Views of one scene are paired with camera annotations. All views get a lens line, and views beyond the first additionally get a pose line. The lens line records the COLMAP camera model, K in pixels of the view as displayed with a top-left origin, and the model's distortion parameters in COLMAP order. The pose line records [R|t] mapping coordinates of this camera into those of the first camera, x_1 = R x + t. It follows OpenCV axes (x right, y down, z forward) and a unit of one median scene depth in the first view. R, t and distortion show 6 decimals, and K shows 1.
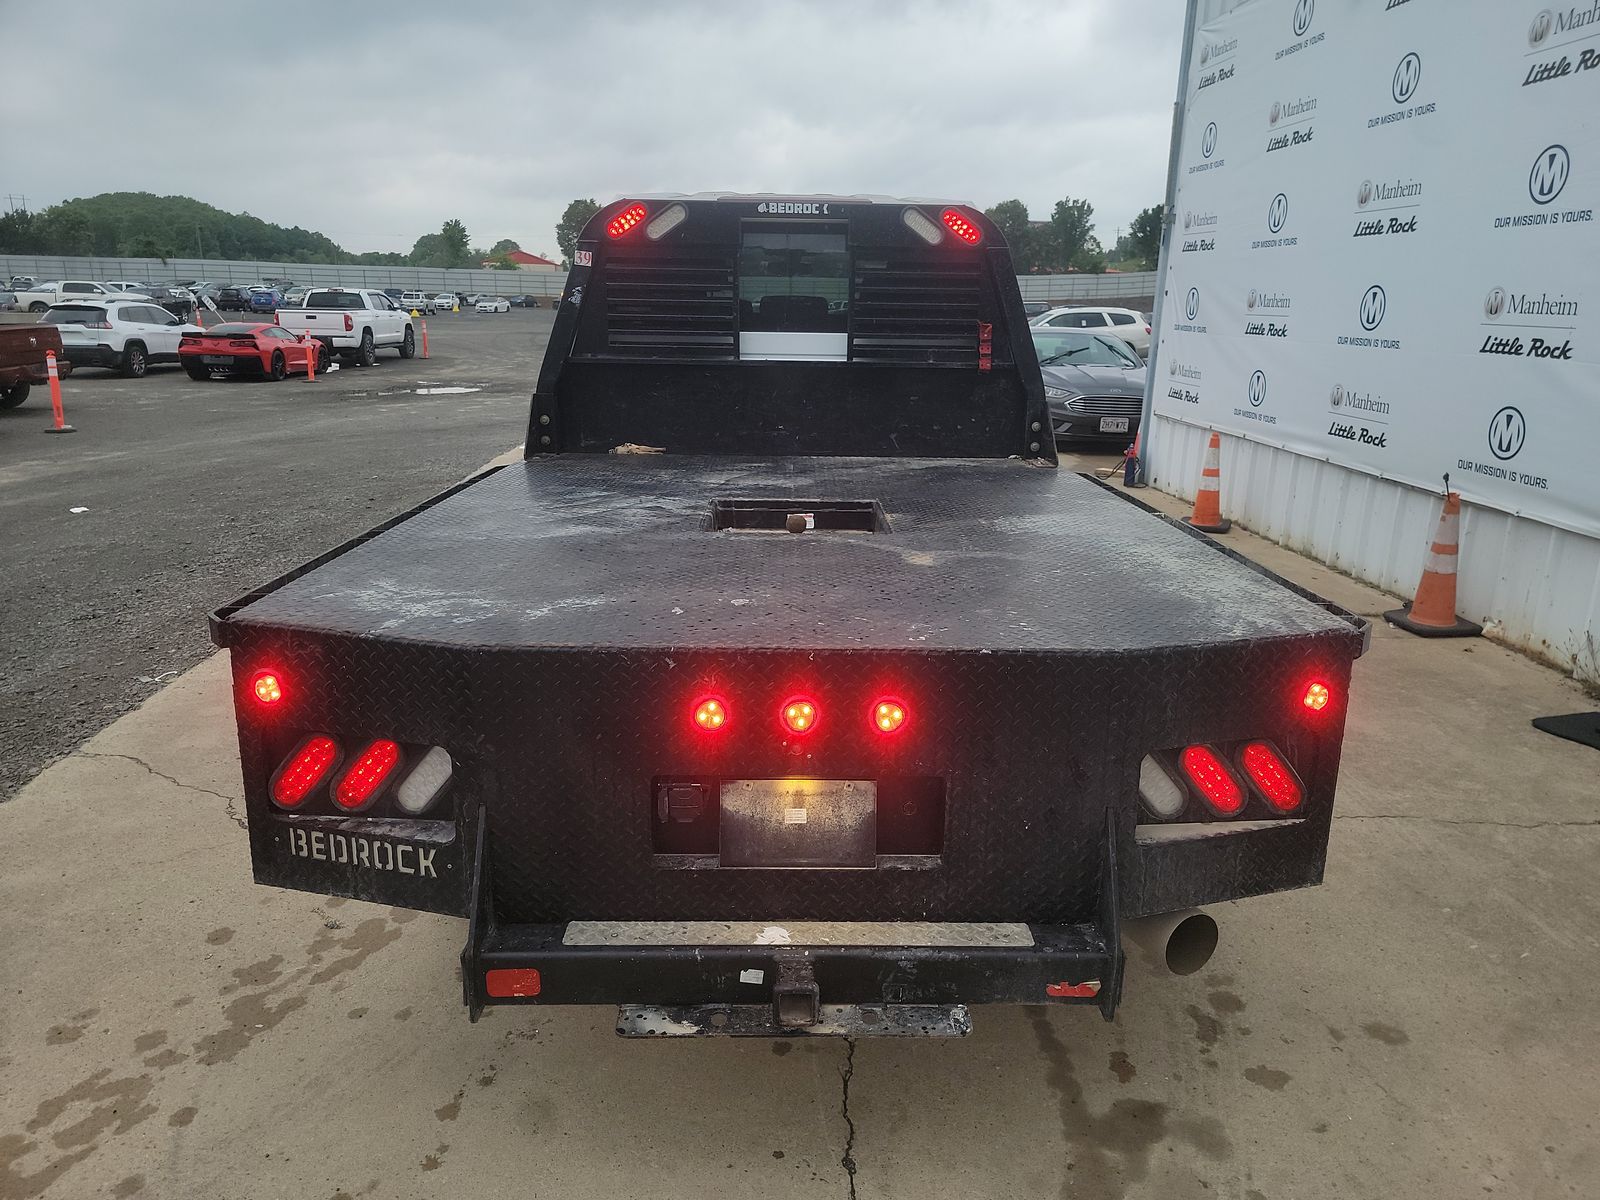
lens RADIAL K [[1120.6, 0, 800.0], [0, 1120.6, 600.0], [0, 0, 1]] dist [0.087501, -0.091394]
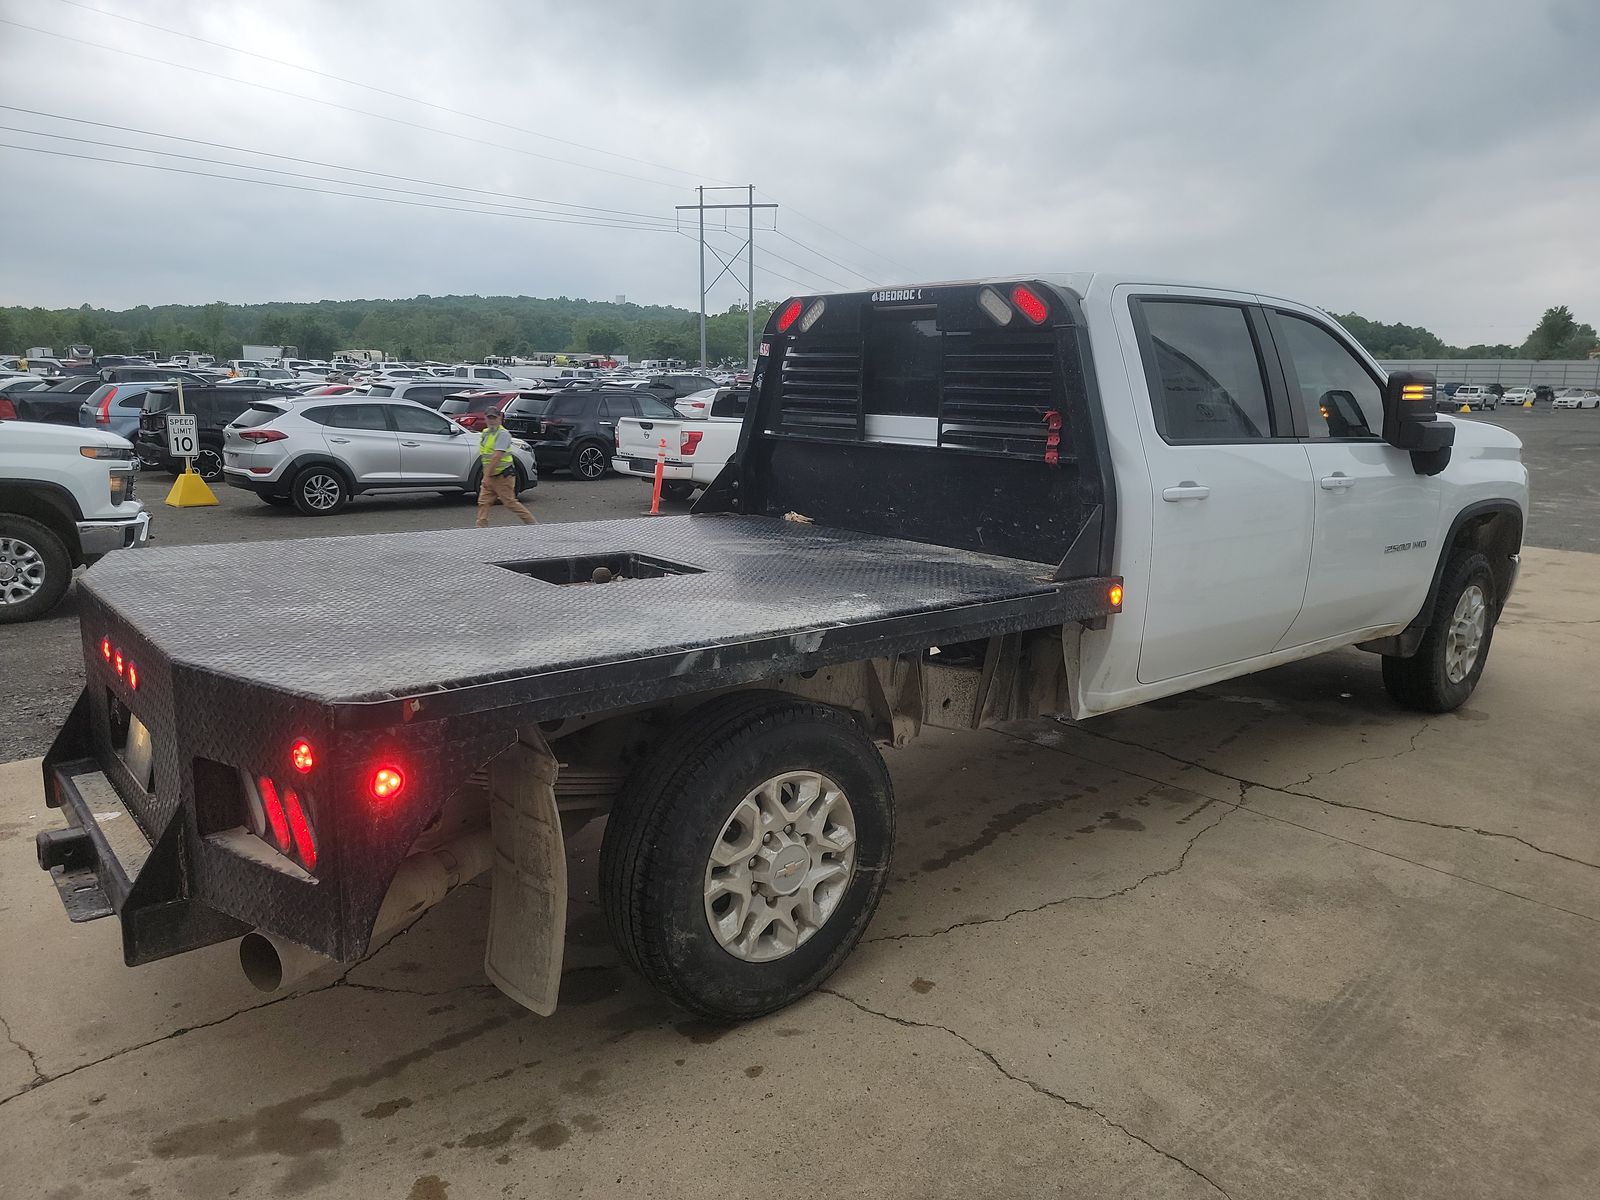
lens RADIAL K [[1120.7, 0, 797.2], [0, 1120.7, 585.7], [0, 0, 1]] dist [0.031532, -0.002046]
pose [[0.635265, 0.138407, -0.759791, 0.708443], [-0.206357, 0.978460, 0.005704, -0.077344], [0.744214, 0.153165, 0.650143, 0.309266]]
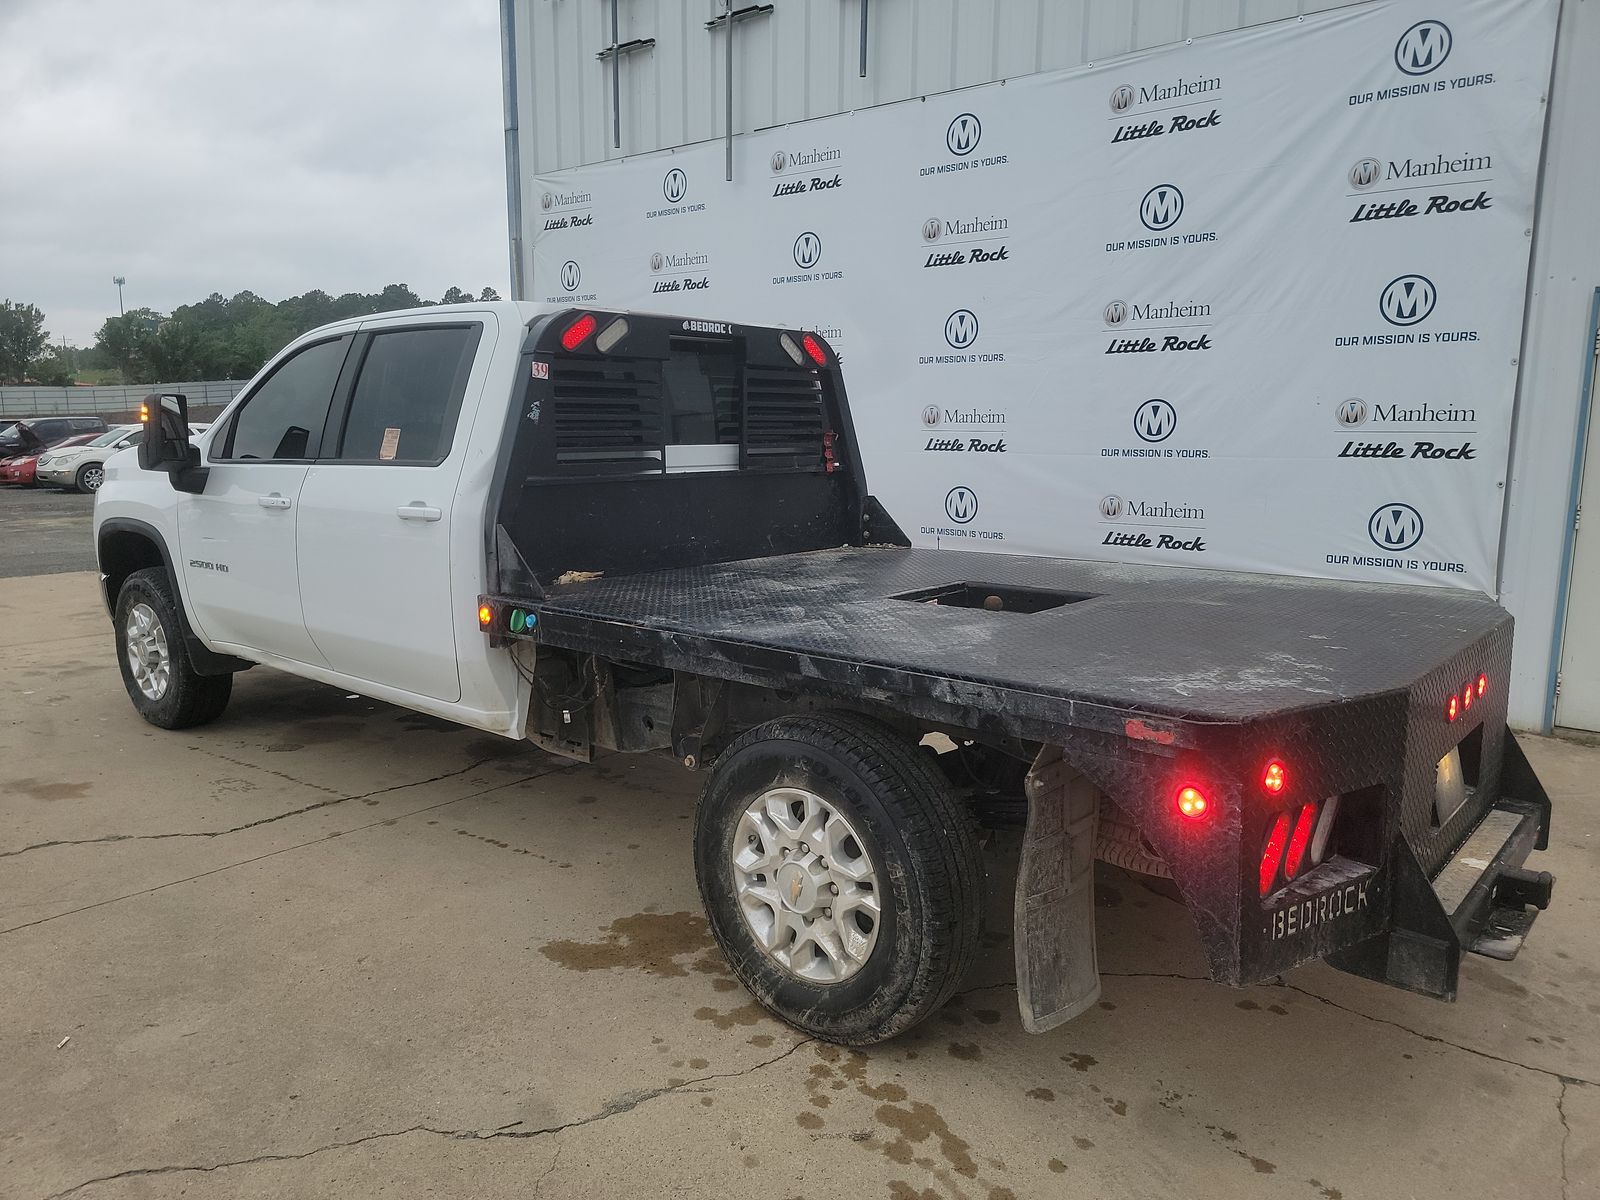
lens RADIAL K [[1122.6, 0, 798.2], [0, 1122.6, 580.9], [0, 0, 1]] dist [0.047891, -0.017638]
pose [[0.665750, -0.117410, 0.736880, -0.706651], [0.199853, 0.979520, -0.024492, -0.075418], [-0.718913, 0.163573, 0.675580, 0.274528]]
